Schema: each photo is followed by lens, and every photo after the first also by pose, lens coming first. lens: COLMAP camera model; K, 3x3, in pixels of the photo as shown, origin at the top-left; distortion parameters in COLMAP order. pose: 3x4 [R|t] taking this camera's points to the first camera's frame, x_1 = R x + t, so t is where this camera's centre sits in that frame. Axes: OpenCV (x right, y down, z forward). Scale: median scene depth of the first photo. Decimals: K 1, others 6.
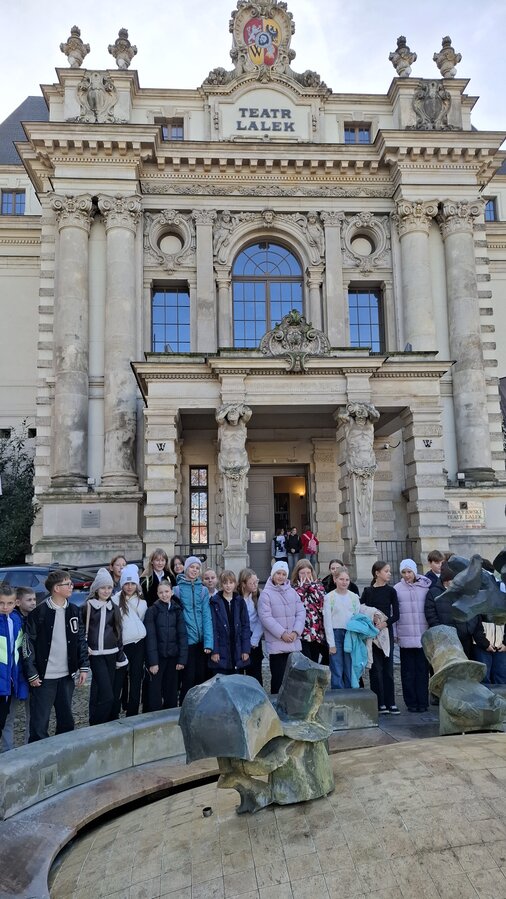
lens RADIAL K [[644.6, 0, 251.8], [0, 644.6, 456.7], [0, 0, 1]] dist [0.048656, -0.072408]
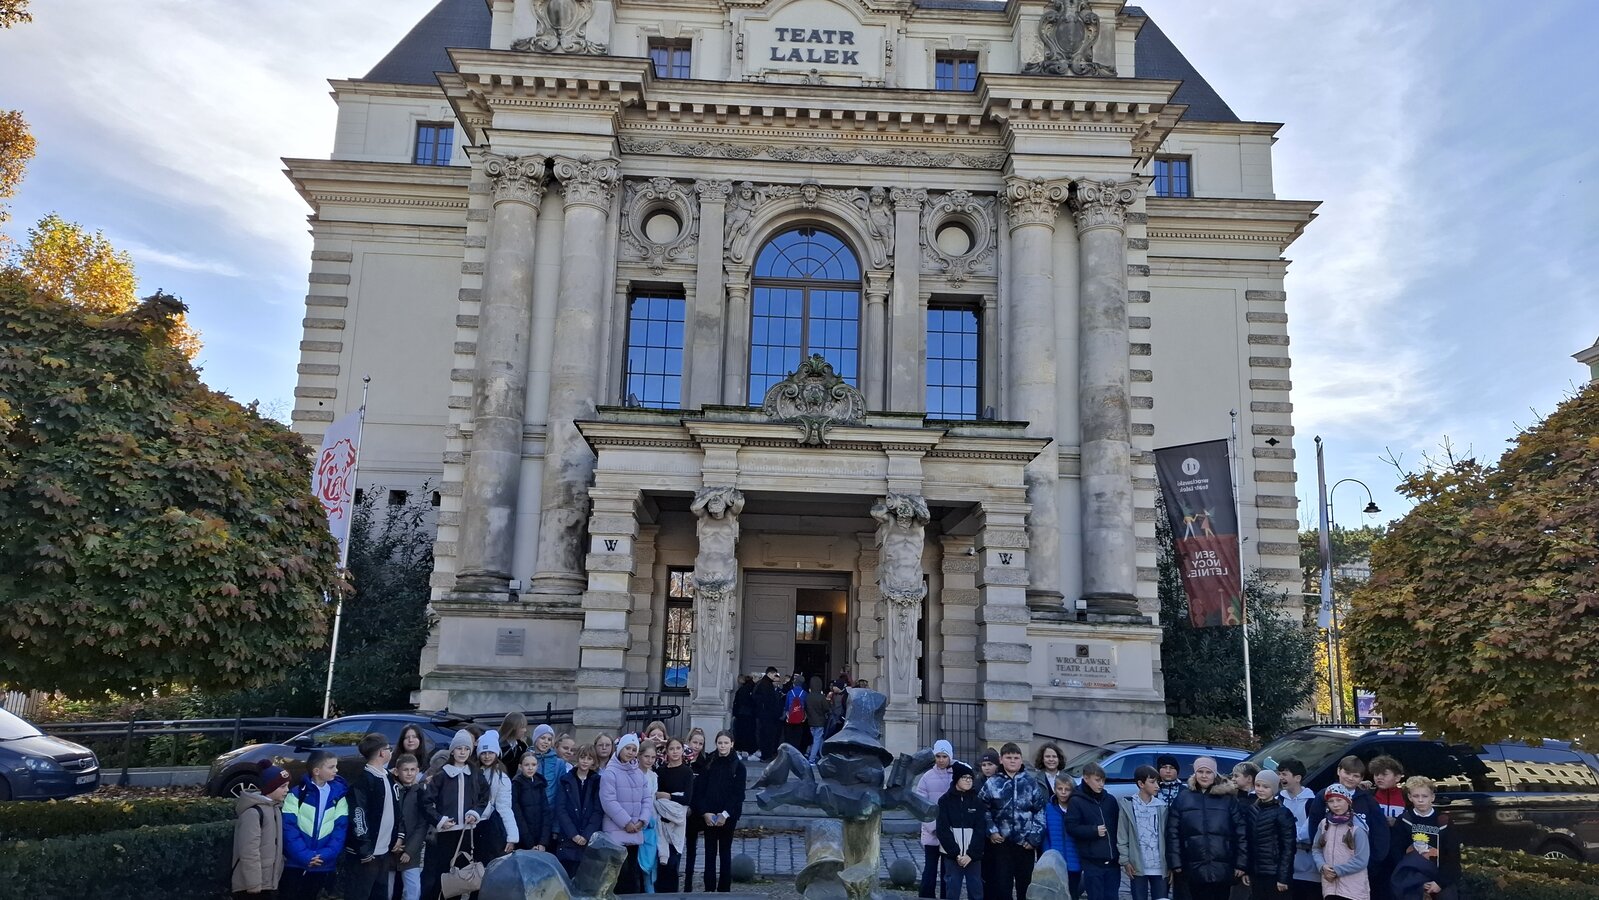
lens RADIAL K [[1146.5, 0, 803.1], [0, 1146.5, 465.5], [0, 0, 1]] dist [0.048656, -0.072408]
pose [[0.998037, 0.046358, -0.042104, 0.082719], [-0.048333, 0.997717, -0.047162, -0.039164], [0.039822, 0.049105, 0.997999, -0.158064]]
